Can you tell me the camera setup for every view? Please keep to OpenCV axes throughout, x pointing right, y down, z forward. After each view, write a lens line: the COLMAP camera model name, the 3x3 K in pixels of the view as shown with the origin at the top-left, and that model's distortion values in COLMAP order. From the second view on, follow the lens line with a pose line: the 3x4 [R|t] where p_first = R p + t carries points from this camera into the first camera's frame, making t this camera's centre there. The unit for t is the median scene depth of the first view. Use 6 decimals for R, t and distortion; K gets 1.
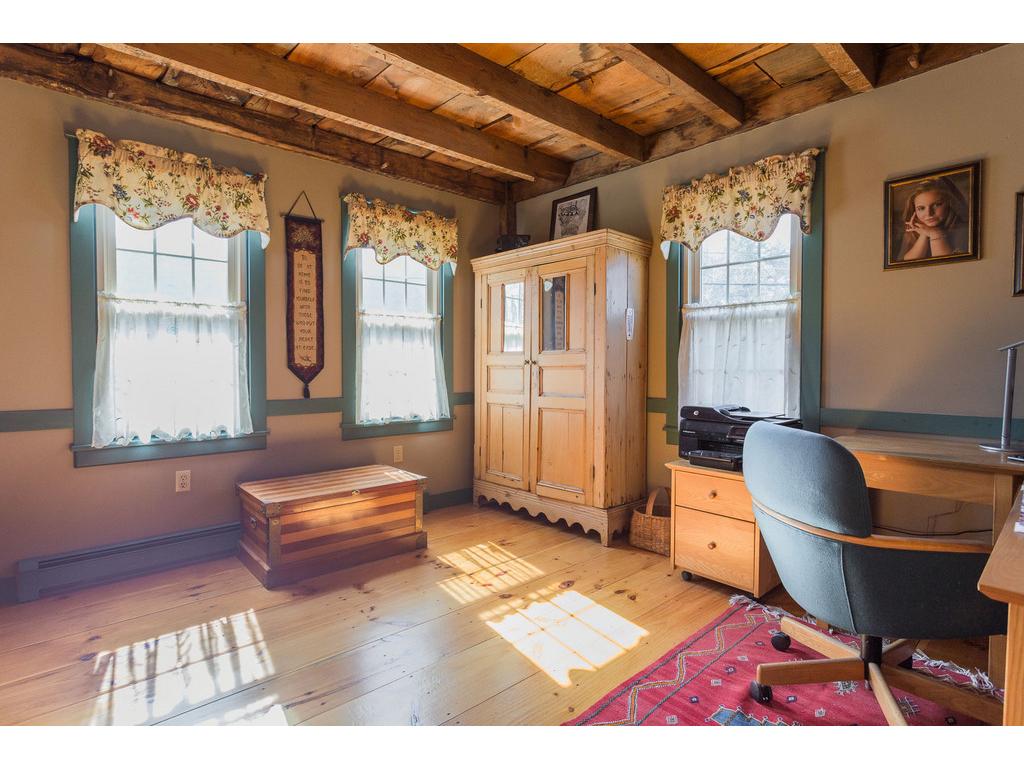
lens RADIAL K [[506.2, 0, 515.8], [0, 506.2, 379.6], [0, 0, 1]] dist [-0.009147, 0.001378]
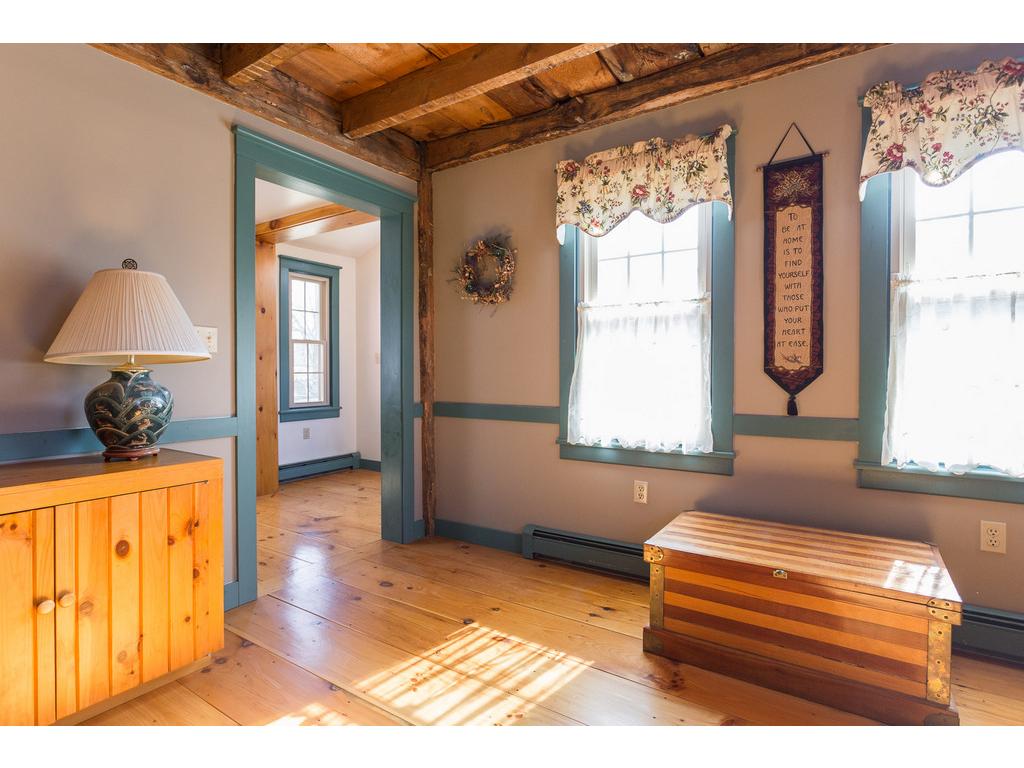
lens RADIAL K [[506.2, 0, 515.8], [0, 506.2, 379.6], [0, 0, 1]] dist [-0.009147, 0.001378]
pose [[0.259298, 0.011343, -0.965731, 0.188619], [-0.028200, 0.999594, 0.004169, -0.006169], [0.965386, 0.026153, 0.259513, 0.515423]]
